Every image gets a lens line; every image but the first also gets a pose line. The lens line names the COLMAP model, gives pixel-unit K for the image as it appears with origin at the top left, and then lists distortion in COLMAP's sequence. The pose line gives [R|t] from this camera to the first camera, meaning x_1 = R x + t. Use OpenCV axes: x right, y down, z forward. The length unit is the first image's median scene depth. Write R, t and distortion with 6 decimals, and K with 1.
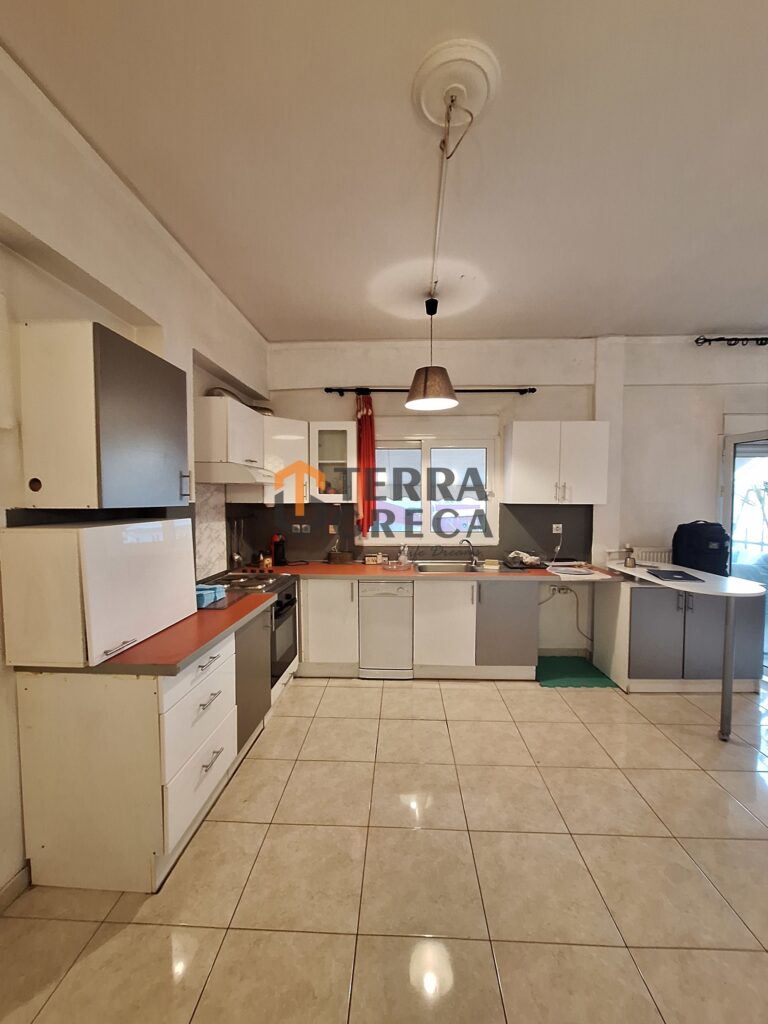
lens RADIAL K [[401.4, 0, 384.1], [0, 401.4, 519.1], [0, 0, 1]] dist [-0.006429, 0.001073]
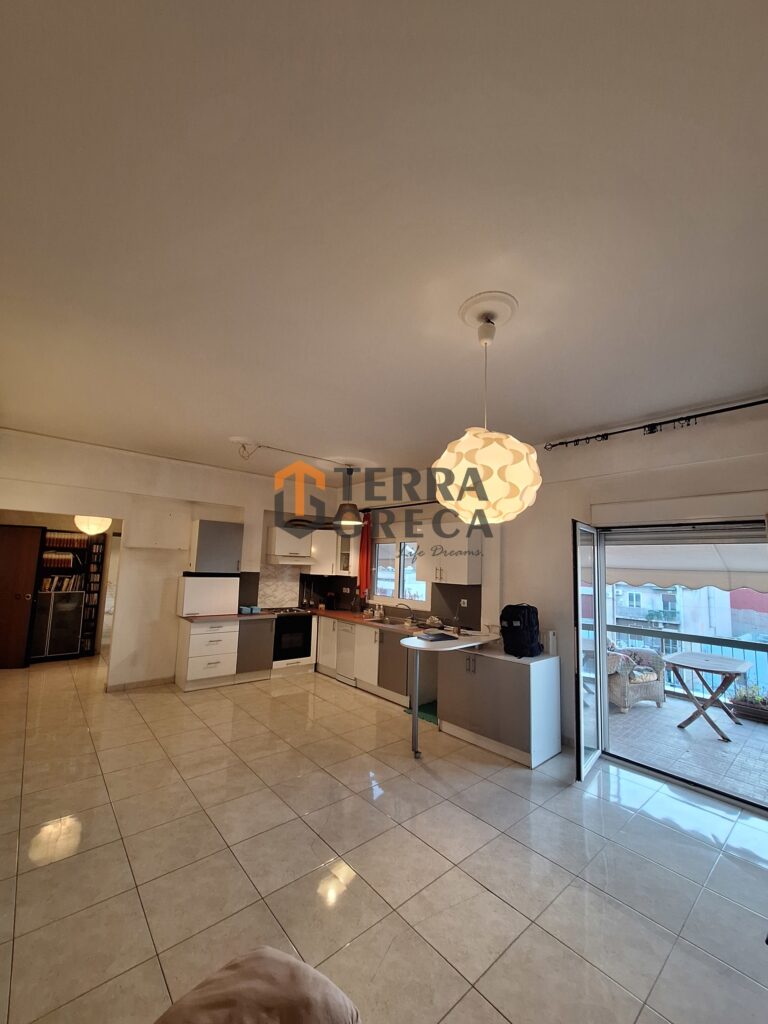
lens RADIAL K [[401.4, 0, 384.1], [0, 401.4, 519.1], [0, 0, 1]] dist [-0.006429, 0.001073]
pose [[0.686540, -0.063161, -0.724344, 1.394259], [-0.068936, 0.986078, -0.151322, -0.032824], [0.723817, 0.153822, 0.672628, -0.107367]]
